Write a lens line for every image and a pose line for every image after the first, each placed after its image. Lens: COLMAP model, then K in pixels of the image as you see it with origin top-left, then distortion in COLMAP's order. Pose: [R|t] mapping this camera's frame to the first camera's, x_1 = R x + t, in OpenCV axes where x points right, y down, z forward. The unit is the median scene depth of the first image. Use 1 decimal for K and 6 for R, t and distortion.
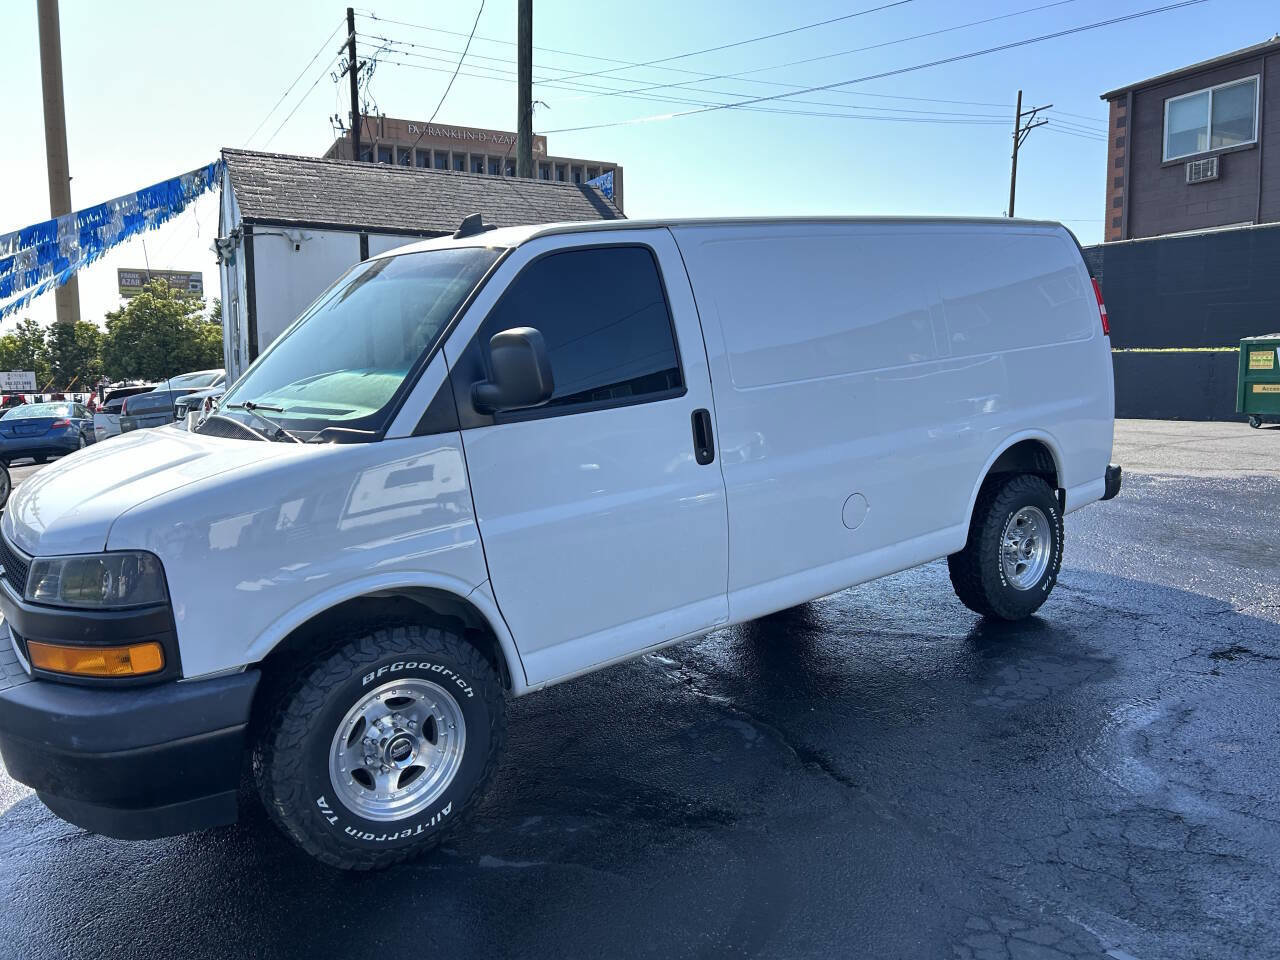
lens RADIAL K [[950.5, 0, 640.0], [0, 950.5, 480.0], [0, 0, 1]] dist [0.043664, -0.057489]
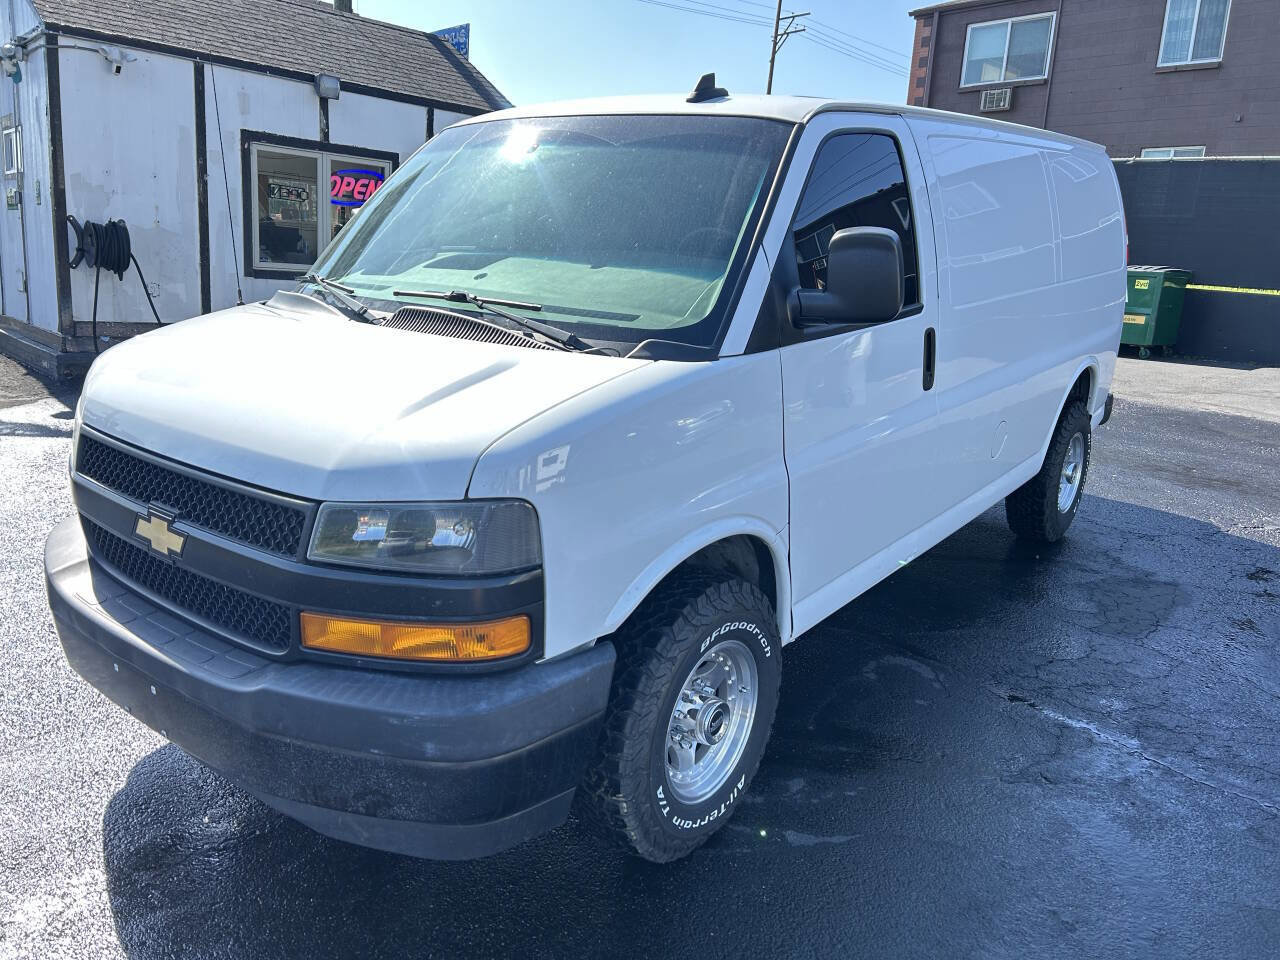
lens RADIAL K [[961.1, 0, 637.3], [0, 961.1, 484.5], [0, 0, 1]] dist [0.050333, -0.060786]
pose [[0.961433, 0.009892, 0.274861, -0.536891], [-0.041806, 0.992997, 0.110496, -0.020305], [-0.271843, -0.117726, 0.955114, 0.213240]]
